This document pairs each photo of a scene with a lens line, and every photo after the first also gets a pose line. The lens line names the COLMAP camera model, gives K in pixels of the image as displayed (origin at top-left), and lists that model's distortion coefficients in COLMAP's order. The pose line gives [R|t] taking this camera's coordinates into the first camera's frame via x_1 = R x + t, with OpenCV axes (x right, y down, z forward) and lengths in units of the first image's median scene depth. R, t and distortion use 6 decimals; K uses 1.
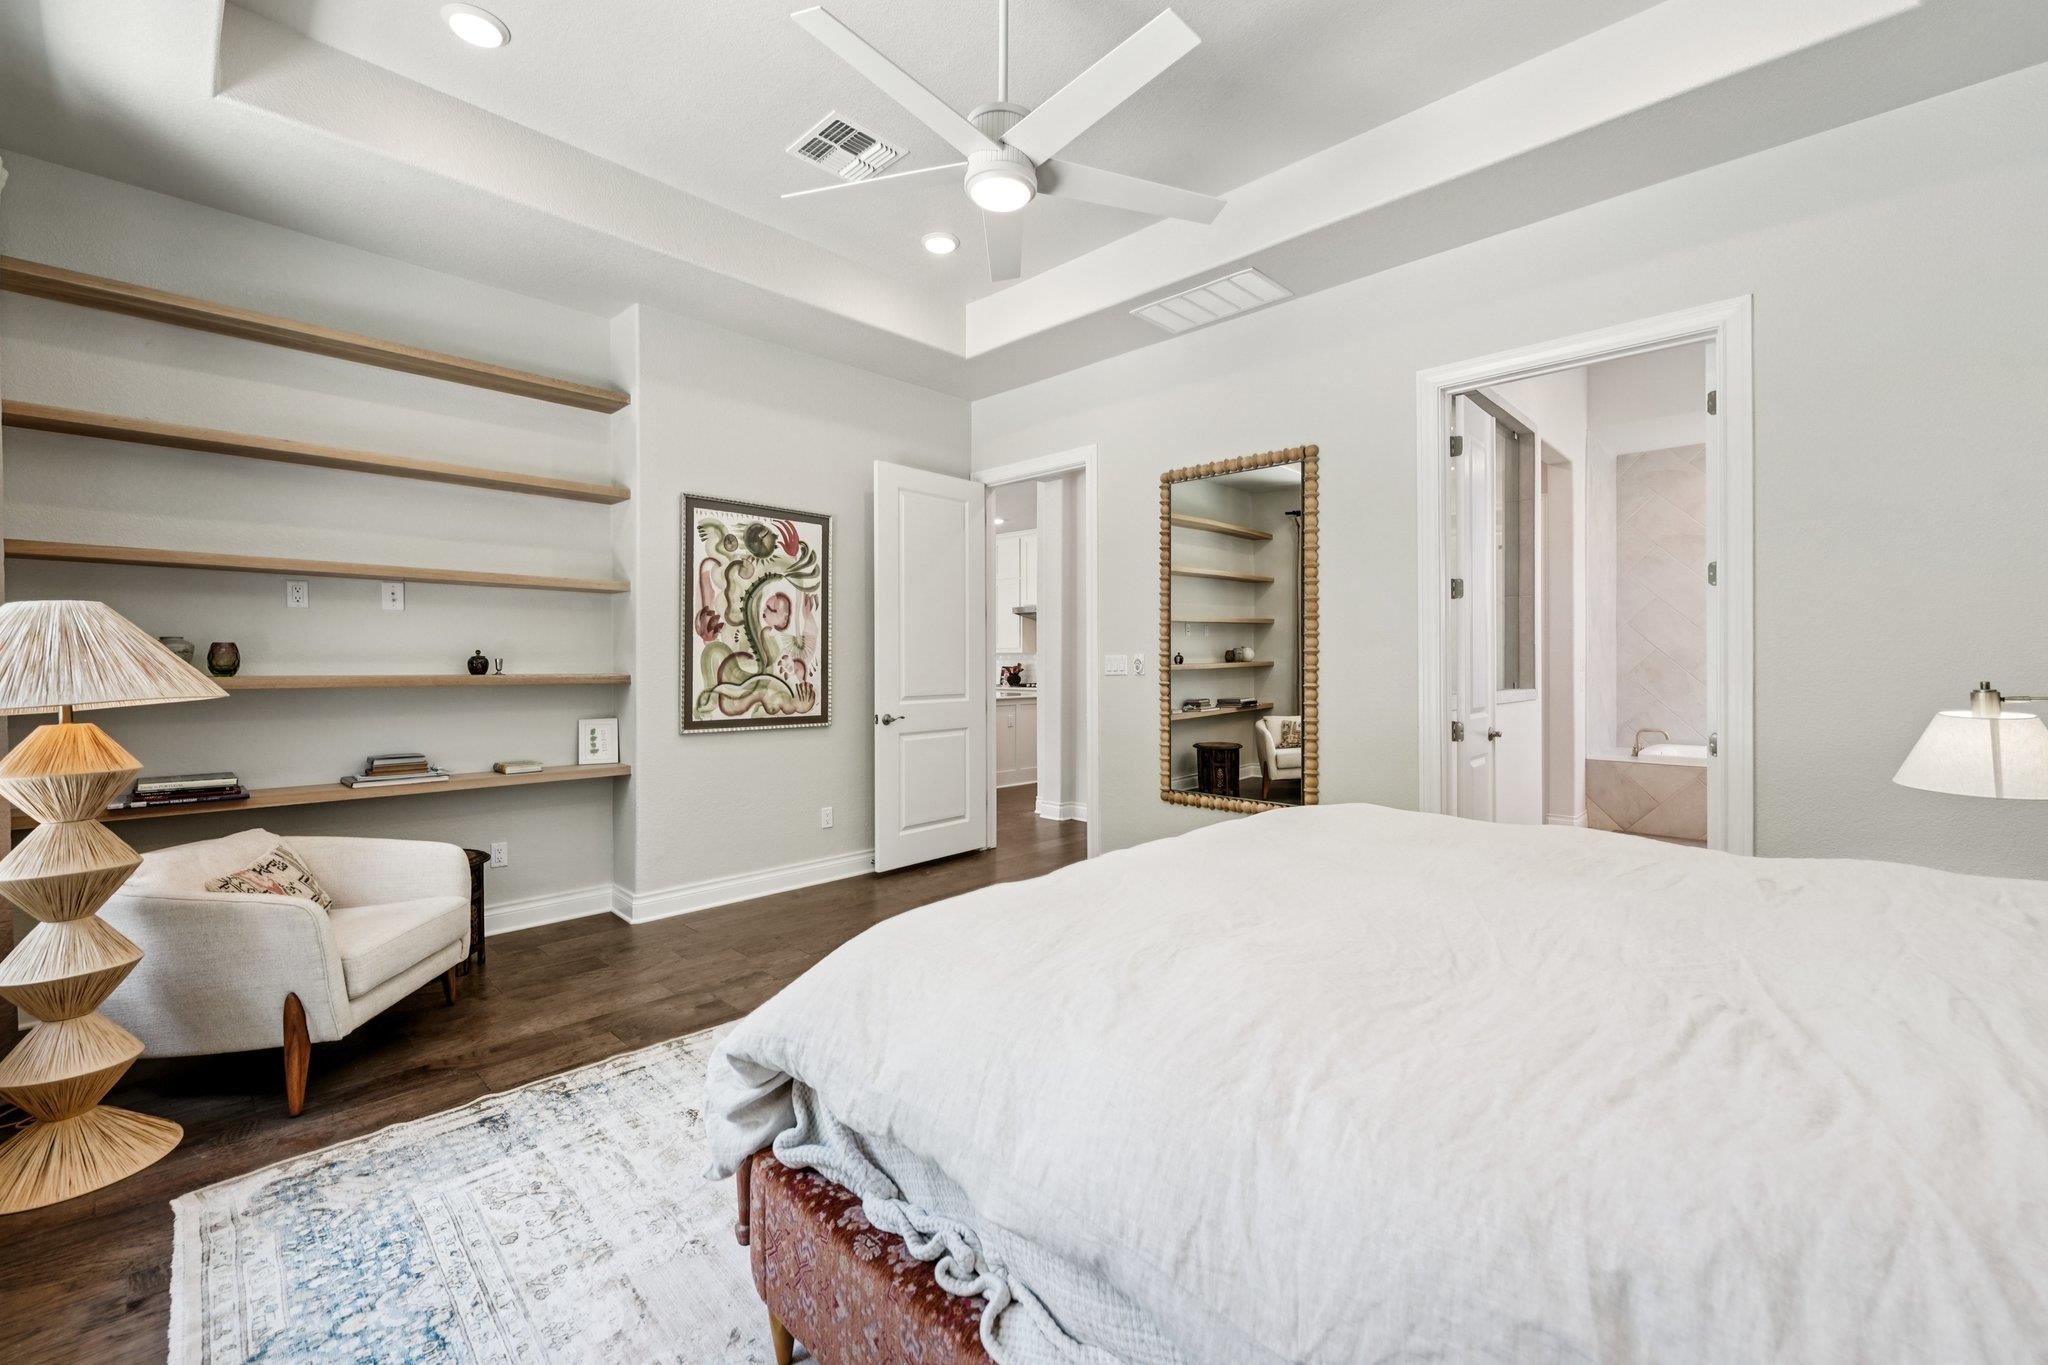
lens RADIAL K [[844.0, 0, 1017.2], [0, 844.0, 658.1], [0, 0, 1]] dist [0.001402, 0.000081]
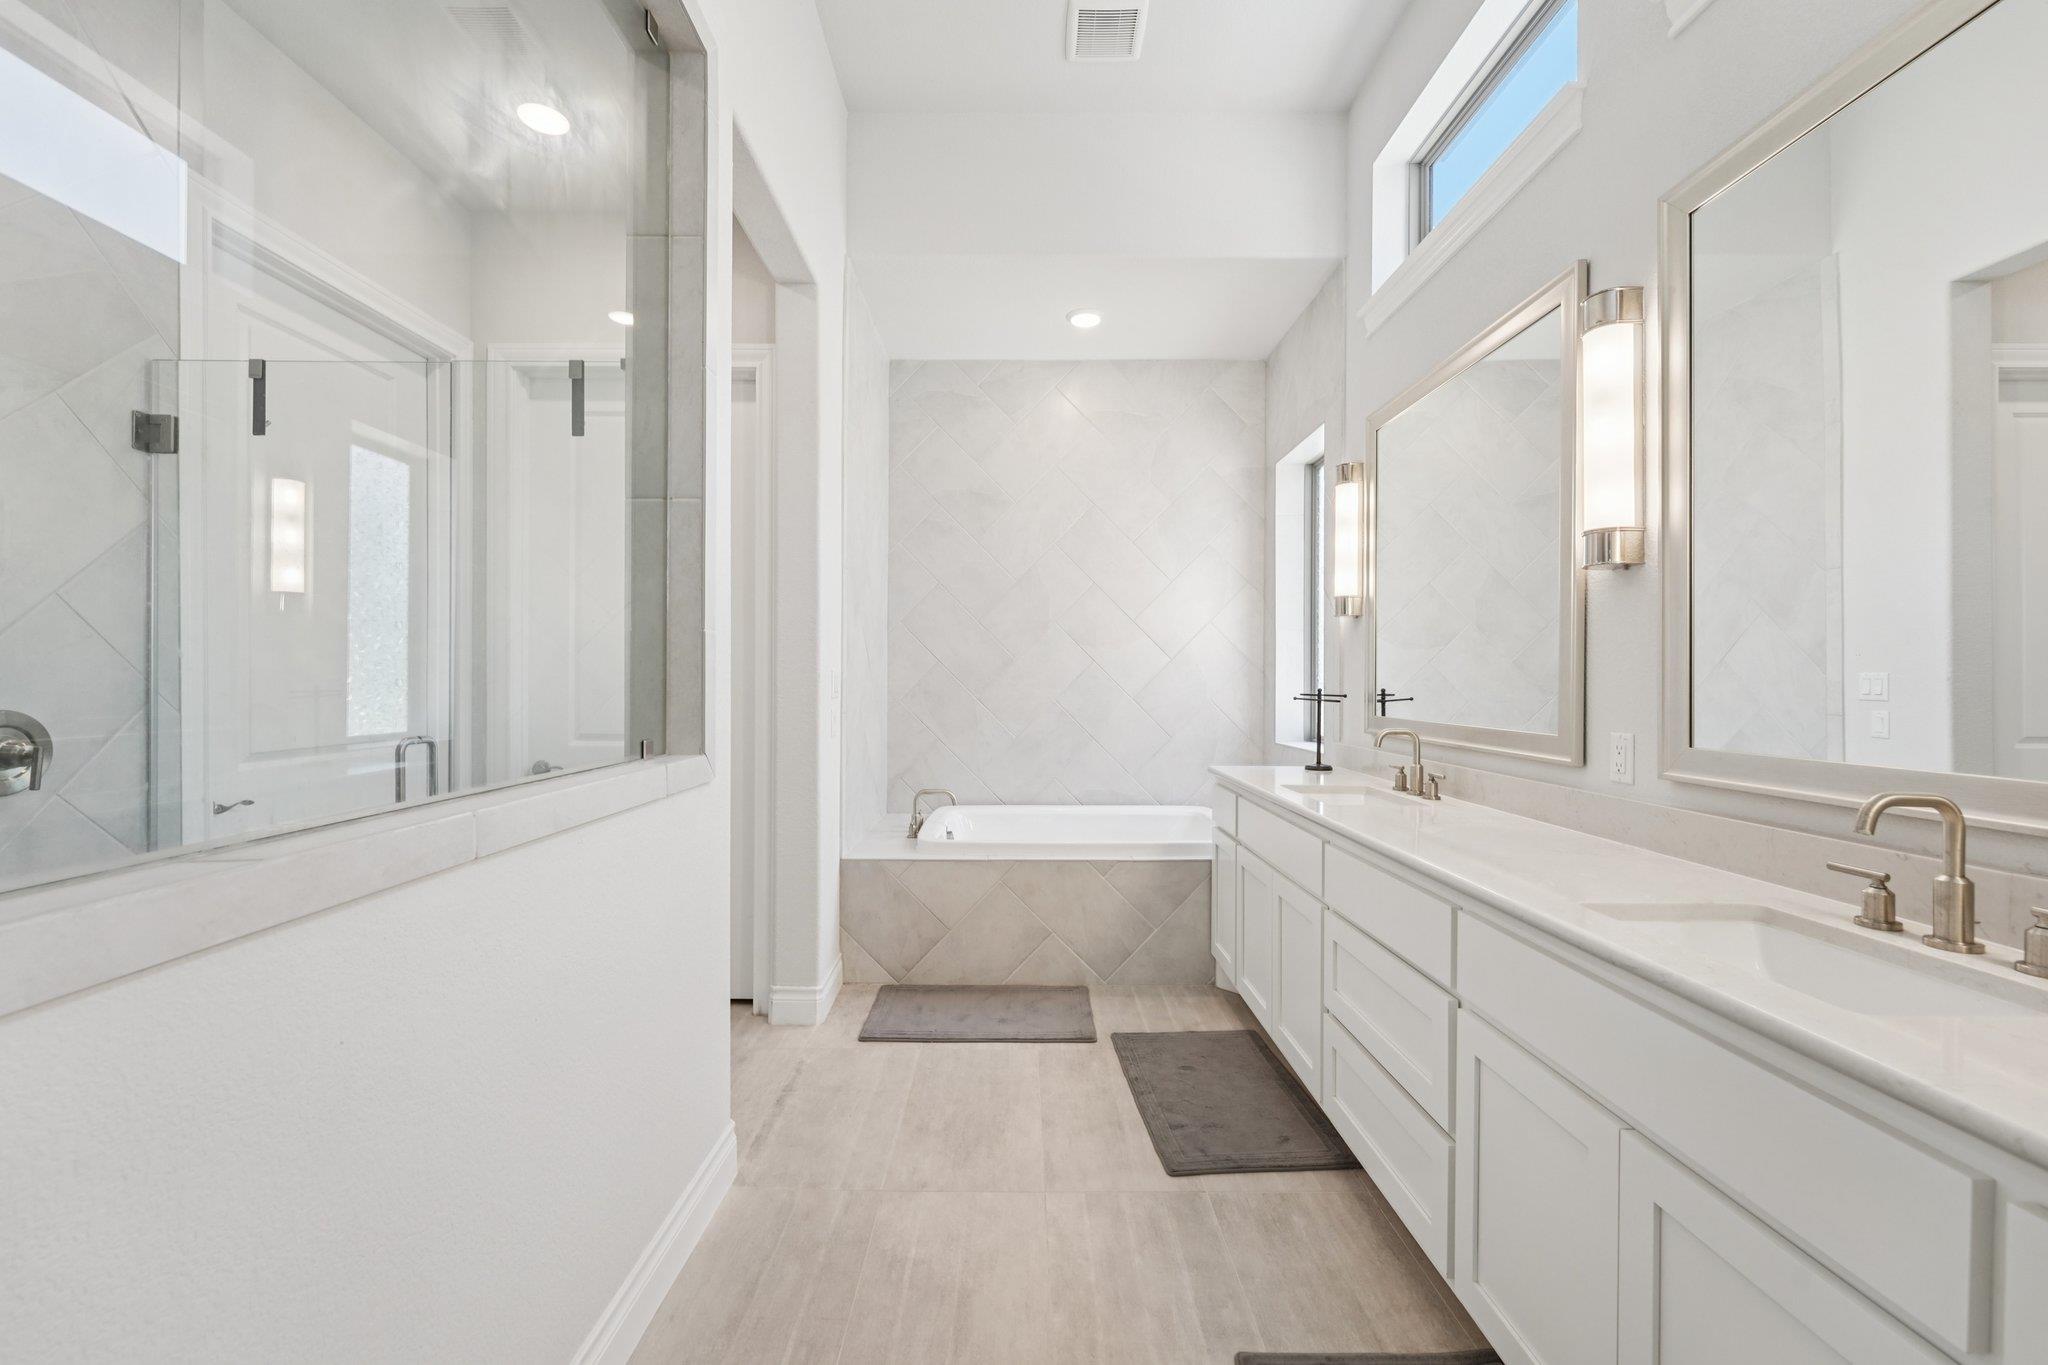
lens RADIAL K [[845.1, 0, 1016.9], [0, 845.1, 682.1], [0, 0, 1]] dist [0.011006, 0.000121]
pose [[0.717964, 0.002534, 0.696075, 0.373030], [-0.005547, 0.999982, 0.002081, 0.002376], [-0.696058, -0.005355, 0.717966, 0.527787]]
